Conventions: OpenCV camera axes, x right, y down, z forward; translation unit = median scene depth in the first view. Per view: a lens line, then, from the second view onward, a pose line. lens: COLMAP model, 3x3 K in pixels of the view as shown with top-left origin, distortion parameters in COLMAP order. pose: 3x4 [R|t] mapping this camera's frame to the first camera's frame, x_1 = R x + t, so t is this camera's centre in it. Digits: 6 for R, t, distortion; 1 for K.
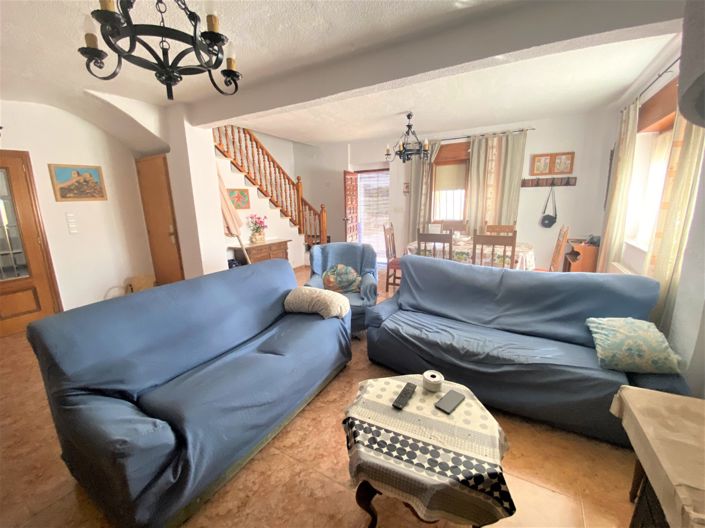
lens RADIAL K [[287.2, 0, 350.3], [0, 287.2, 265.9], [0, 0, 1]] dist [-0.008376, -0.009046]
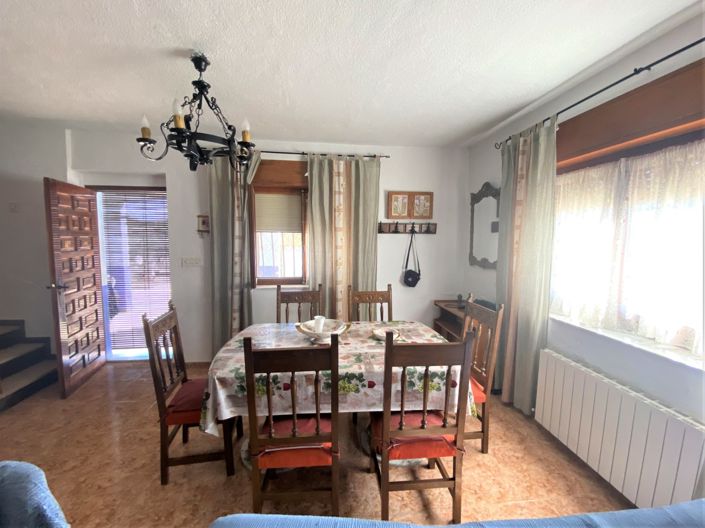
lens RADIAL K [[287.2, 0, 351.0], [0, 287.2, 271.2], [0, 0, 1]] dist [-0.008376, -0.009046]
pose [[0.796252, -0.036490, 0.603863, 0.099955], [0.104560, 0.991458, -0.077961, -0.129997], [-0.595860, 0.125217, 0.793266, 0.476346]]
